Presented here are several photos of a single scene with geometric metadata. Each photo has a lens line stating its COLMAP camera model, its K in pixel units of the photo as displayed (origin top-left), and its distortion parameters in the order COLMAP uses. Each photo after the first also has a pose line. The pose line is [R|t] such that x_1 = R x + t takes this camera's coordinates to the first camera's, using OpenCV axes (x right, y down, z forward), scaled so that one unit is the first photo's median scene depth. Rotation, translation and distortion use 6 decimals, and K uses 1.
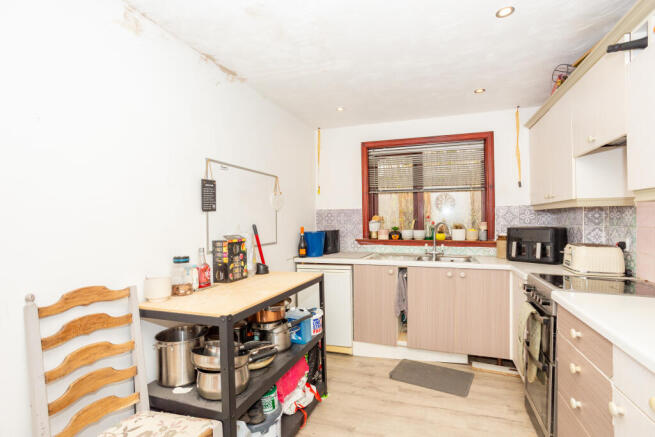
lens RADIAL K [[312.1, 0, 327.9], [0, 312.1, 208.7], [0, 0, 1]] dist [-0.044307, 0.026323]
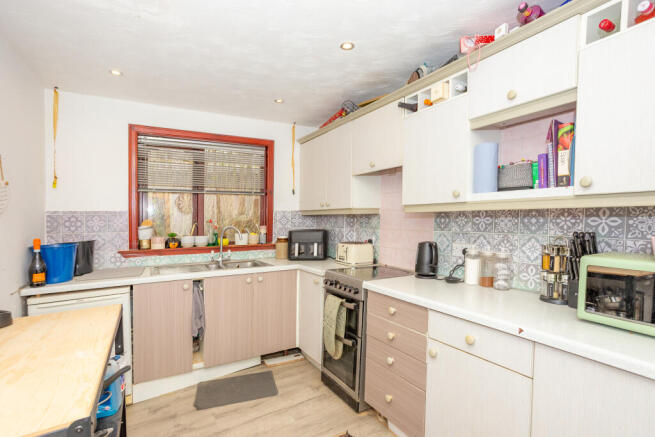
lens RADIAL K [[324.4, 0, 327.5], [0, 324.4, 218.5], [0, 0, 1]] dist [-0.048408, 0.028891]
pose [[0.640126, -0.001011, 0.768269, -0.212962], [-0.021867, 0.999570, 0.019536, -0.008633], [-0.767958, -0.029305, 0.639829, 0.142201]]
